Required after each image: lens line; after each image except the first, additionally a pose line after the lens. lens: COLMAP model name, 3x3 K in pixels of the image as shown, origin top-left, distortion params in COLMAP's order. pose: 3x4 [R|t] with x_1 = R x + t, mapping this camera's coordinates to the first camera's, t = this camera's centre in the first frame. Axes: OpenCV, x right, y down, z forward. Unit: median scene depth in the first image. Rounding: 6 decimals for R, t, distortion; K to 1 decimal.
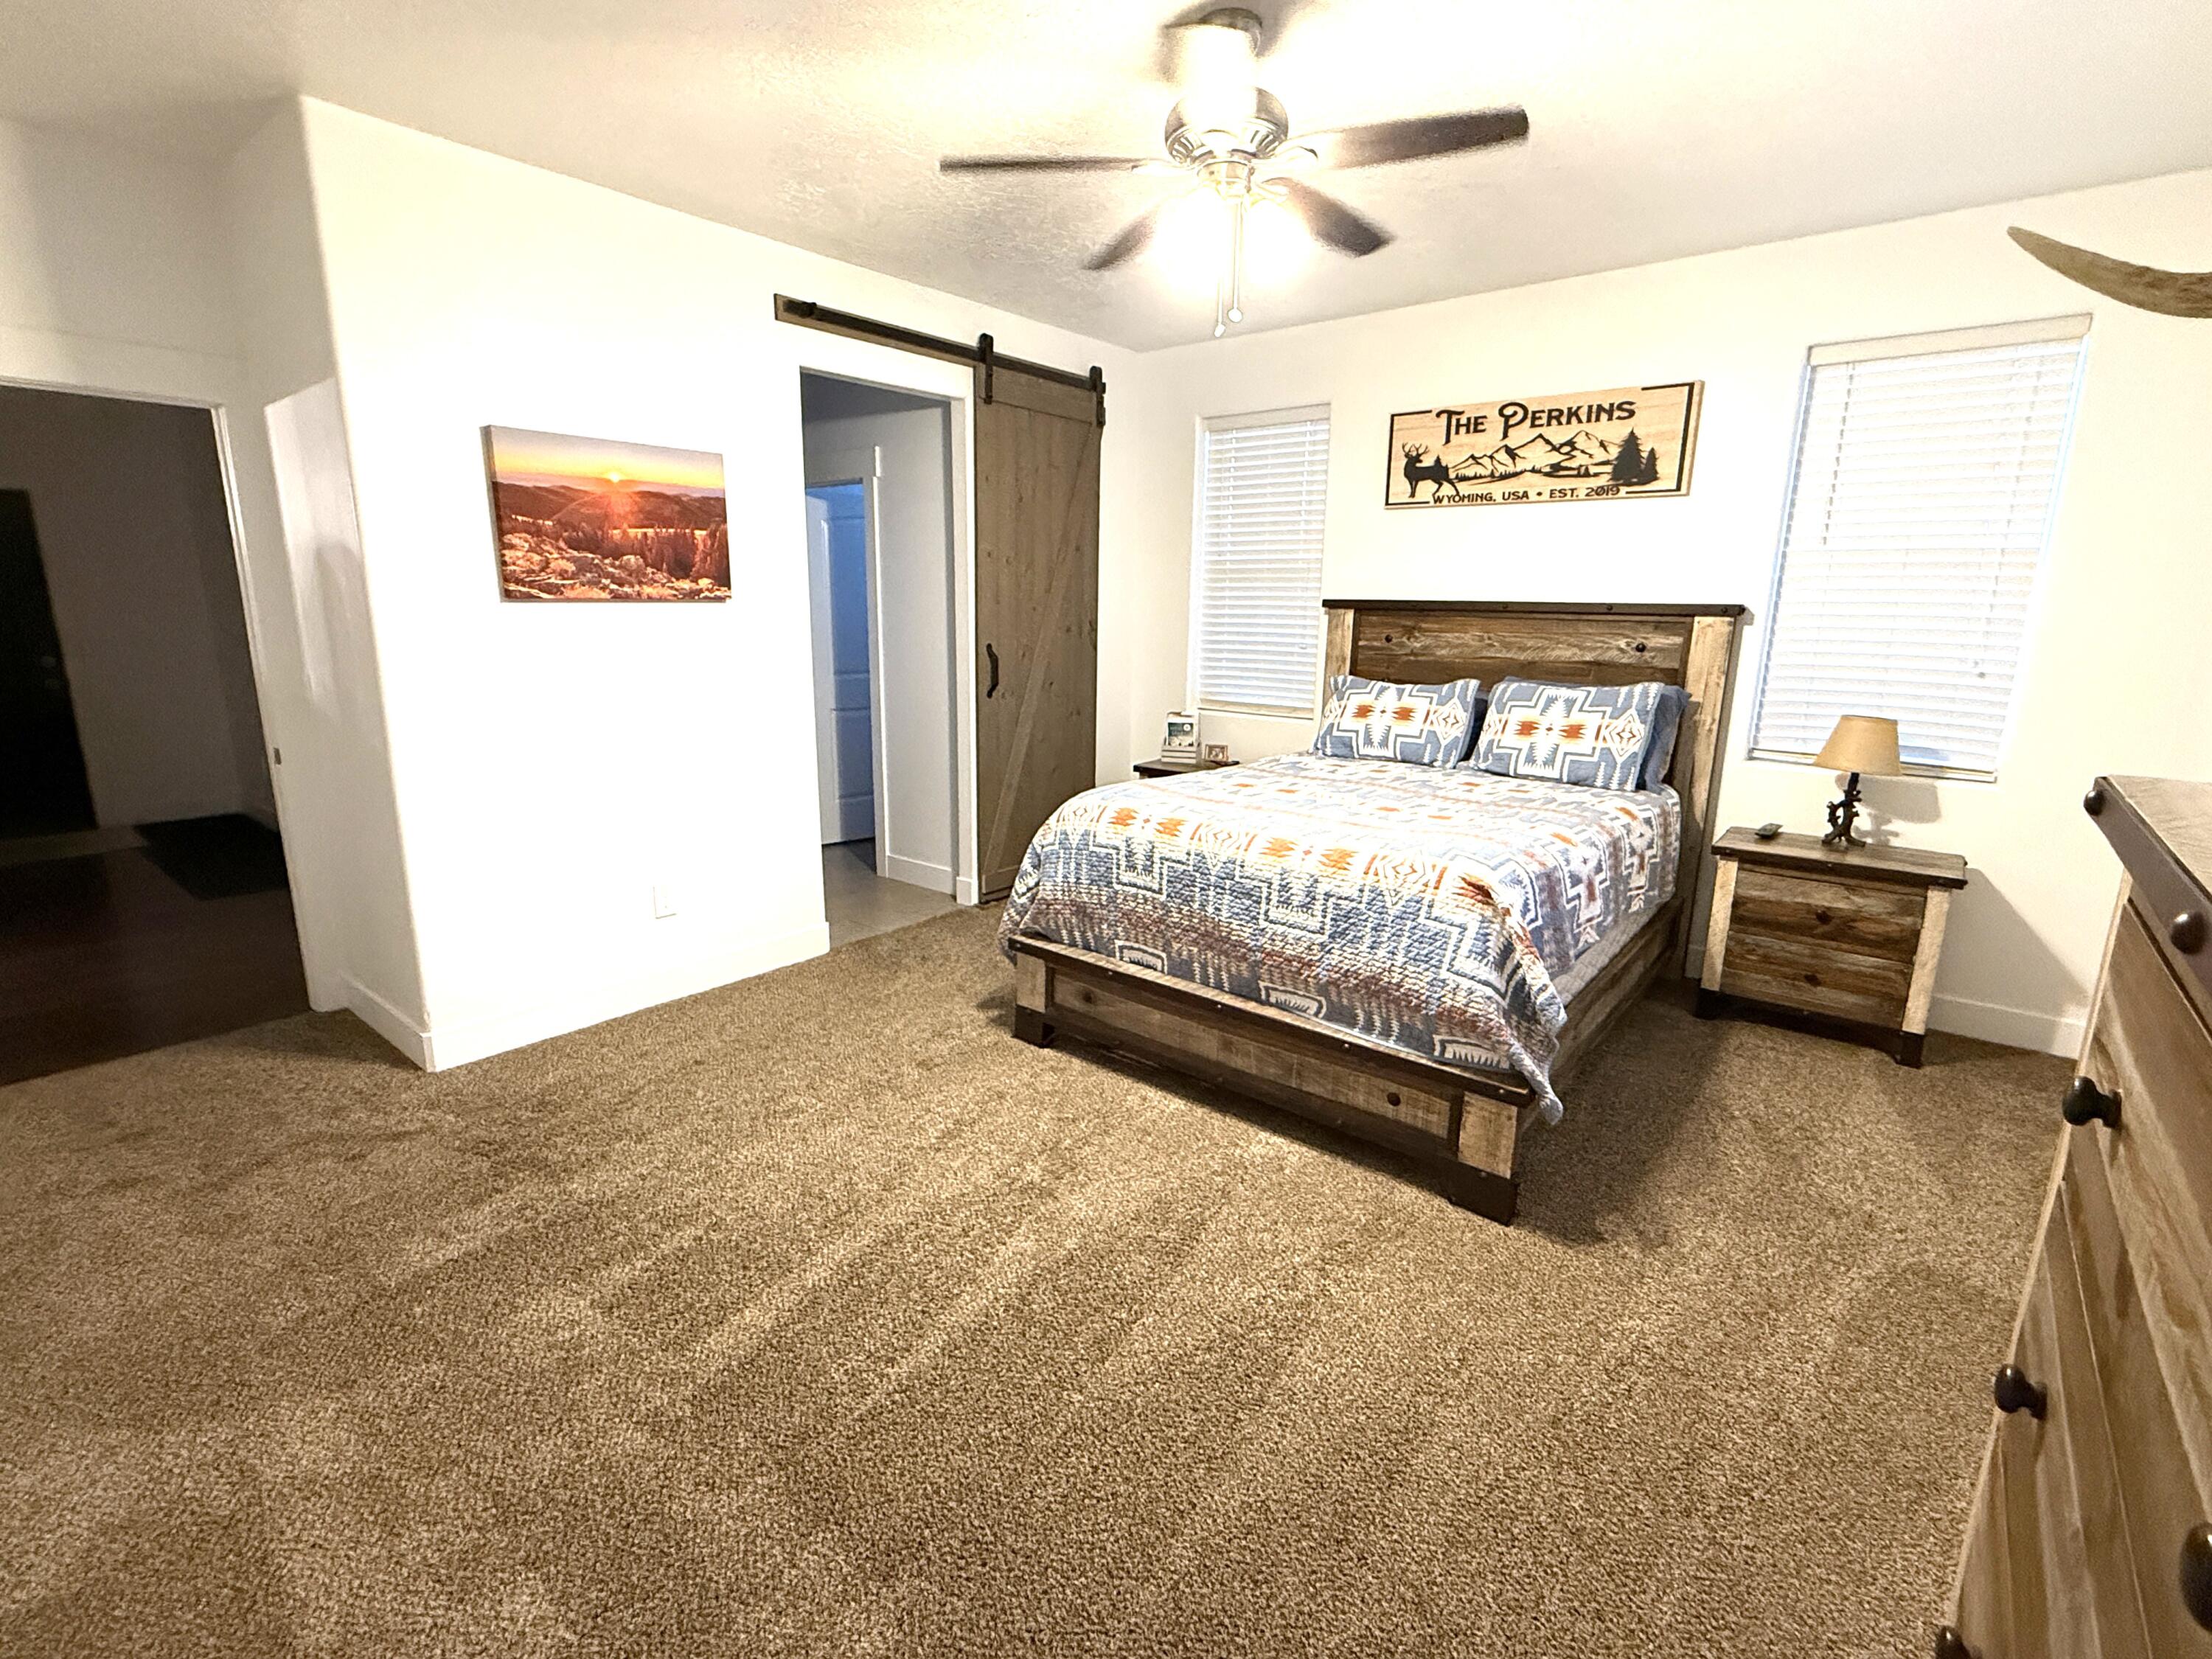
lens RADIAL K [[1012.0, 0, 1099.3], [0, 1012.0, 825.3], [0, 0, 1]] dist [-0.000589, 0.000222]
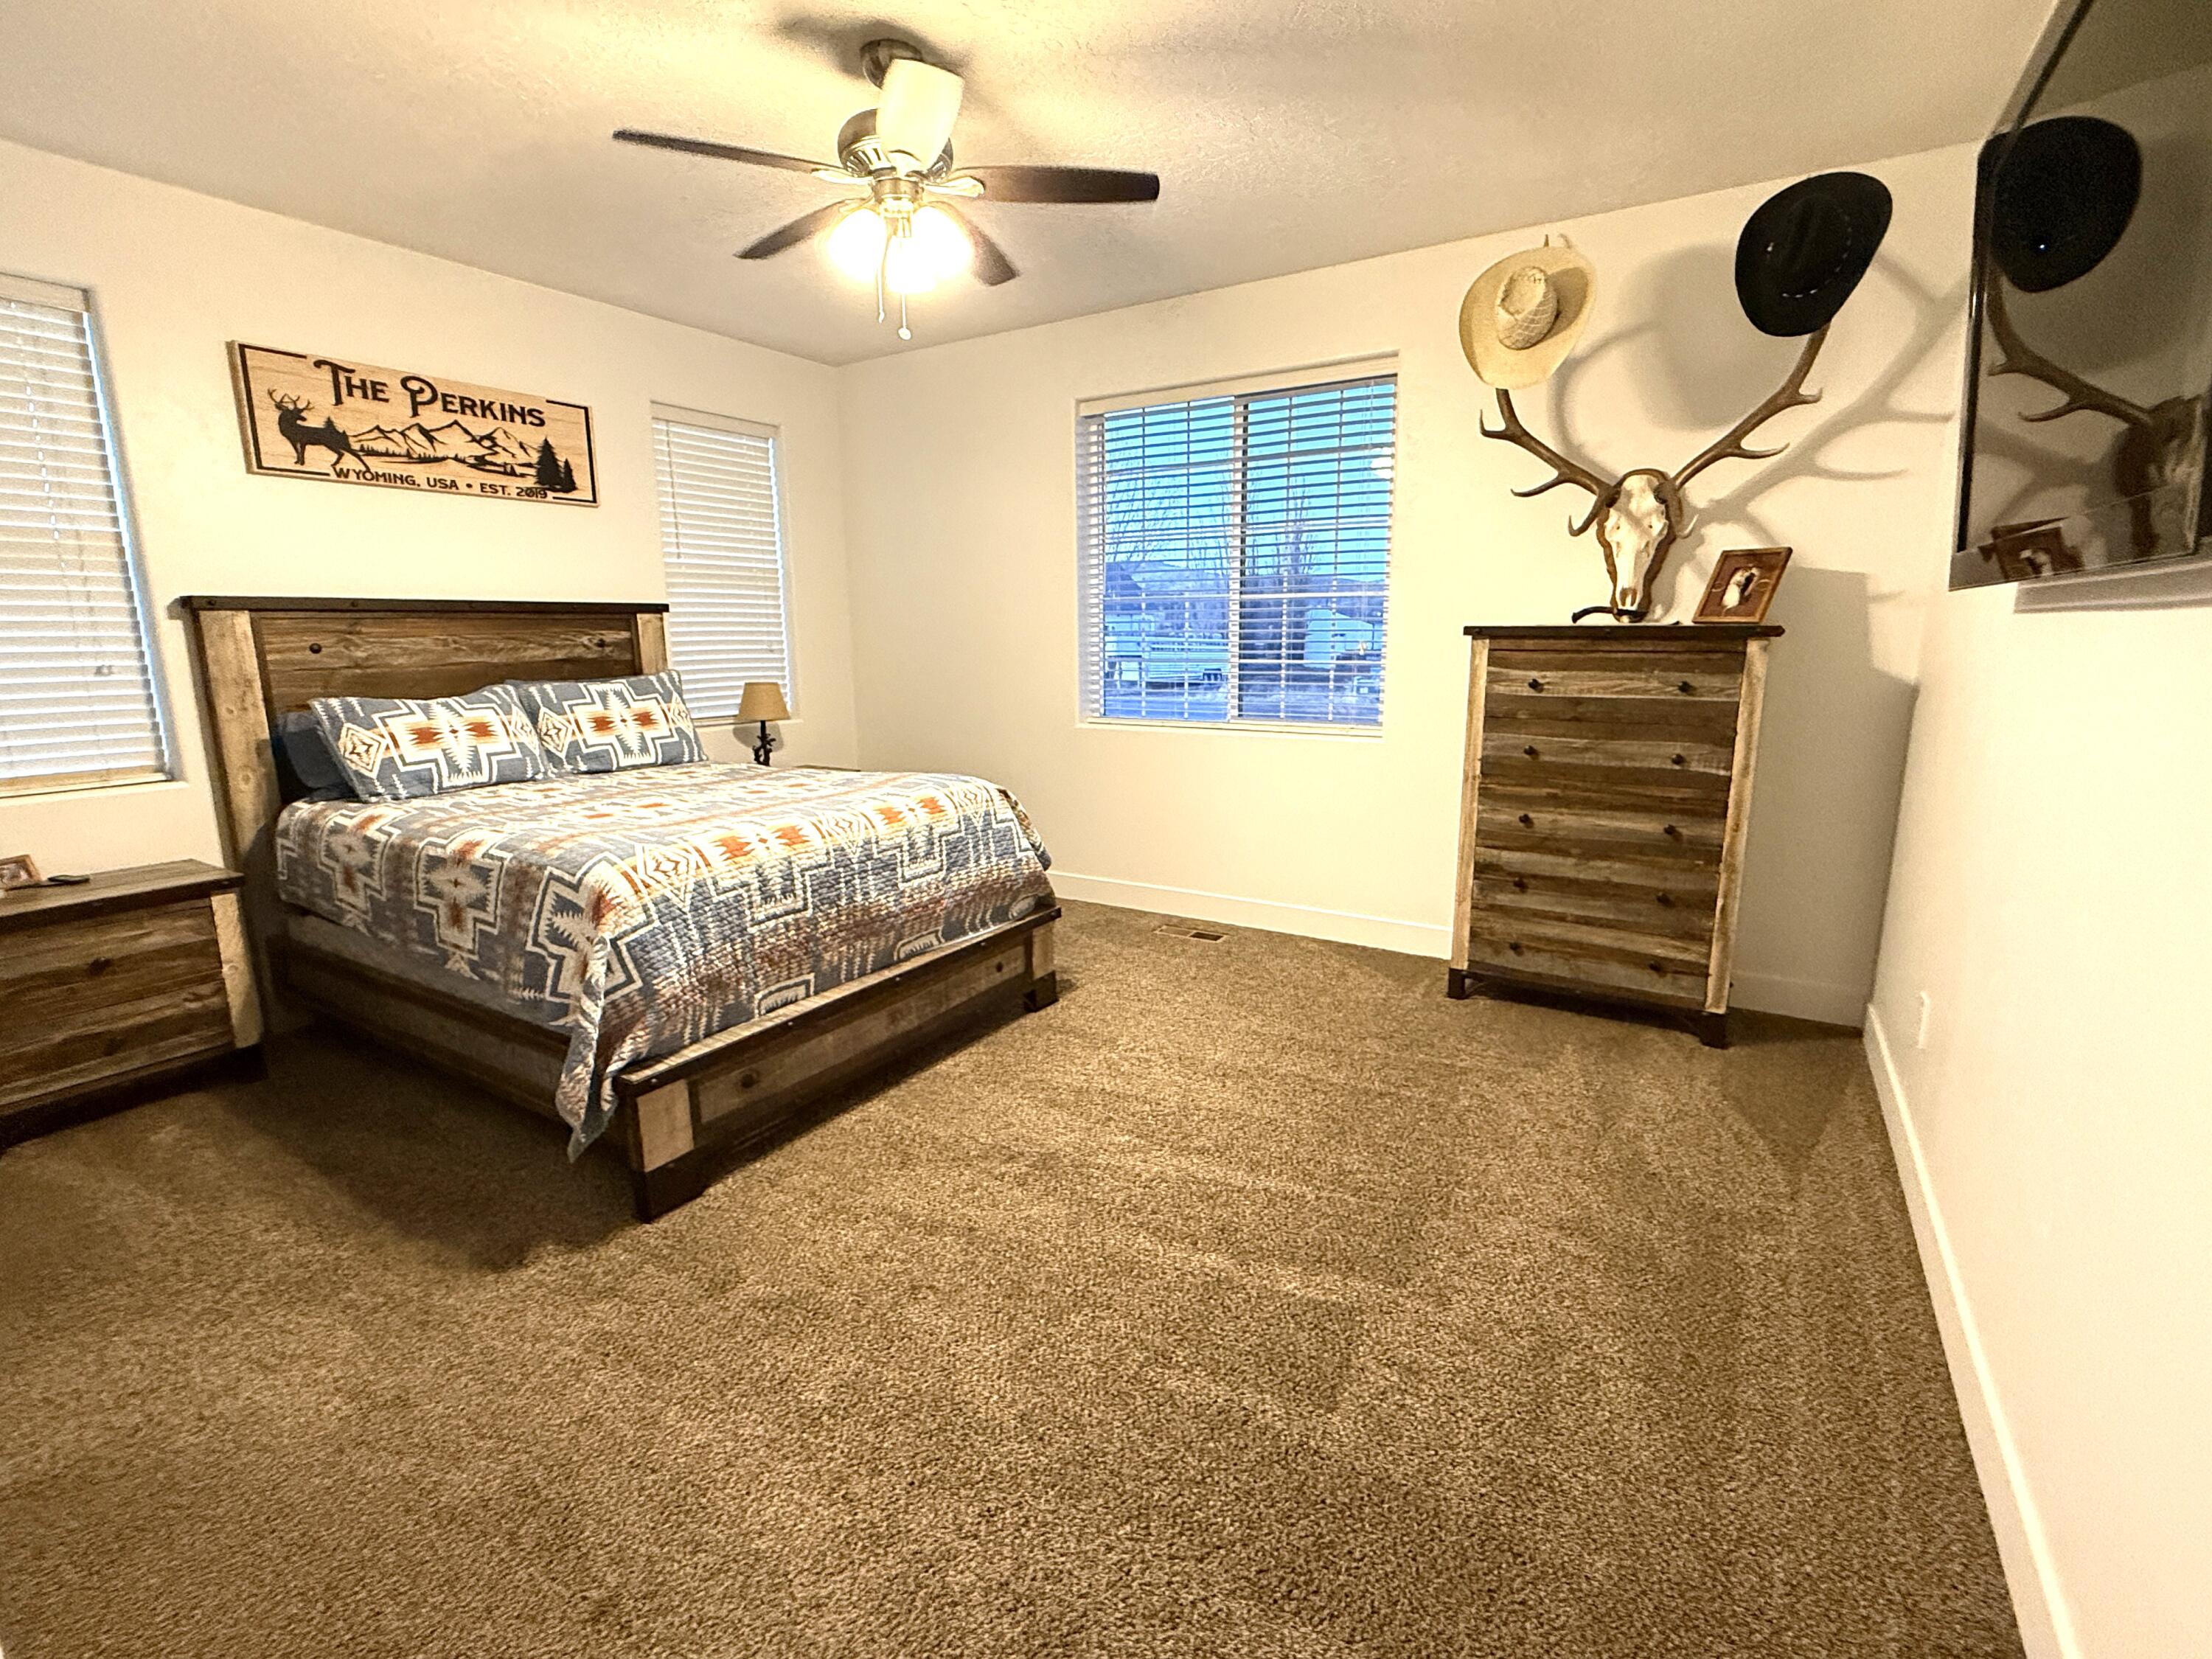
lens RADIAL K [[1012.0, 0, 1099.5], [0, 1012.0, 826.7], [0, 0, 1]] dist [-0.000589, 0.000222]
pose [[-0.116205, -0.203013, 0.972256, -0.636508], [0.226432, 0.947695, 0.224948, -0.111915], [-0.967070, 0.246290, -0.064158, 0.600260]]
